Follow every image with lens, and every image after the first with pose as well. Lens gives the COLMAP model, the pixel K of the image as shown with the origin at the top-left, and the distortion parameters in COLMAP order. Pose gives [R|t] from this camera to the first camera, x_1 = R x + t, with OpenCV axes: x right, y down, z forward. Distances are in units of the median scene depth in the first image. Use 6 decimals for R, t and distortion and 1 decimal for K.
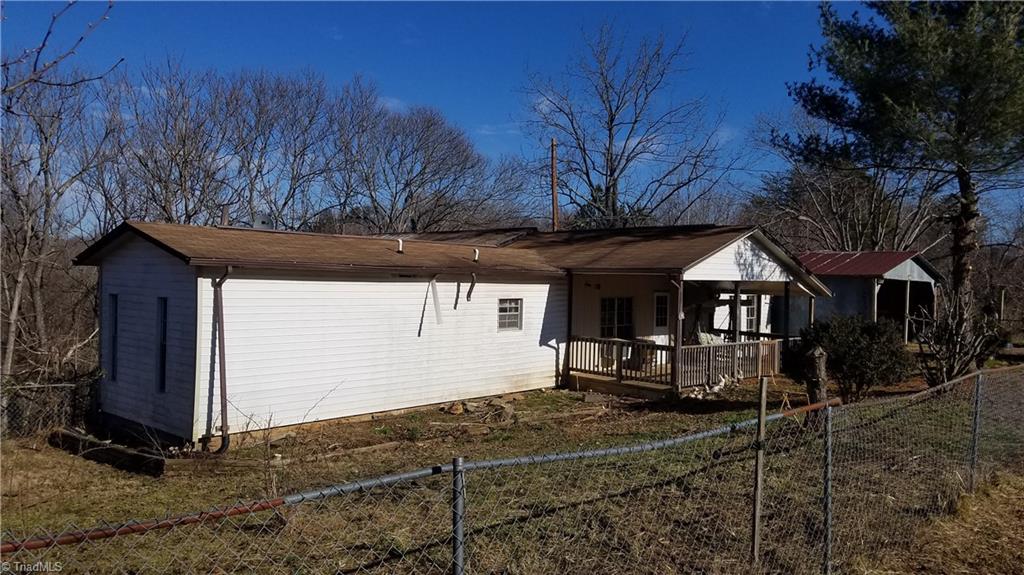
lens RADIAL K [[787.1, 0, 502.4], [0, 787.1, 284.6], [0, 0, 1]] dist [0.060675, -0.018839]
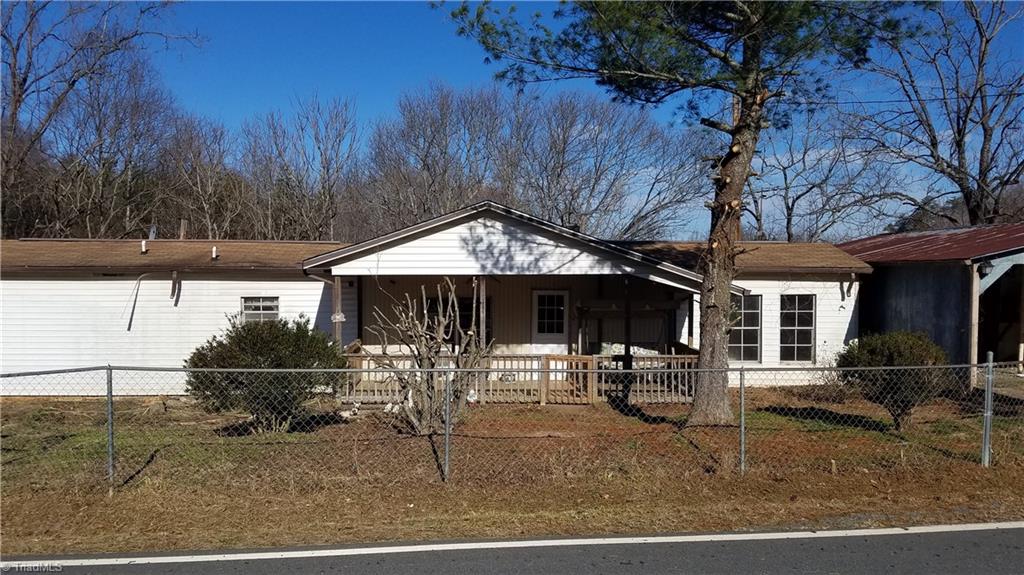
lens RADIAL K [[787.1, 0, 511.8], [0, 787.1, 283.3], [0, 0, 1]] dist [0.060675, -0.018839]
pose [[0.749477, -0.012376, -0.661915, 0.868369], [0.004978, 0.999902, -0.013060, 0.015332], [0.662012, 0.006493, 0.749465, 0.458363]]
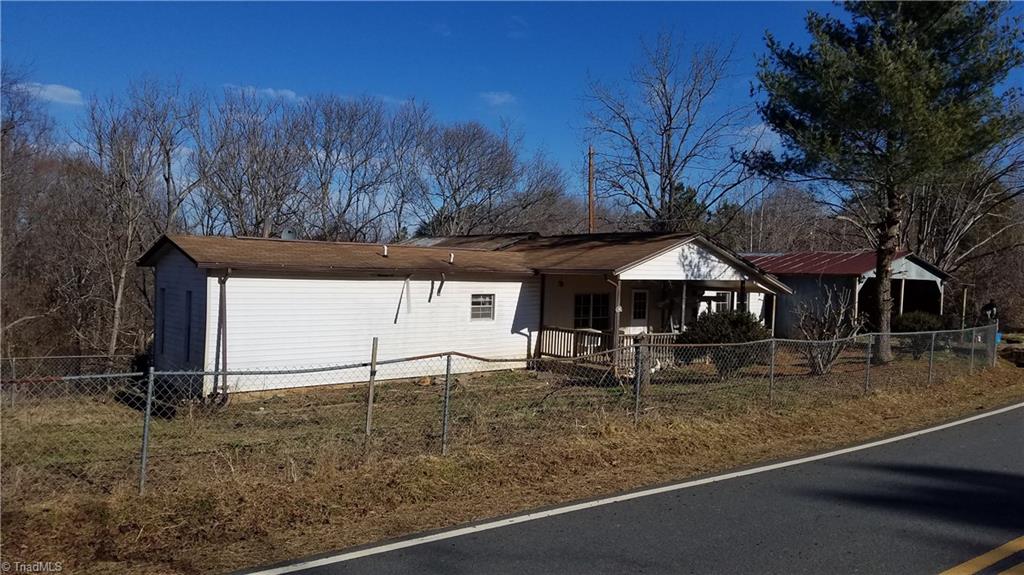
lens RADIAL K [[787.1, 0, 522.8], [0, 787.1, 294.7], [0, 0, 1]] dist [0.060675, -0.018839]
pose [[0.992247, 0.005765, -0.124145, 0.215795], [-0.003469, 0.999819, 0.018703, -0.003953], [0.124230, -0.018127, 0.992088, -0.189210]]
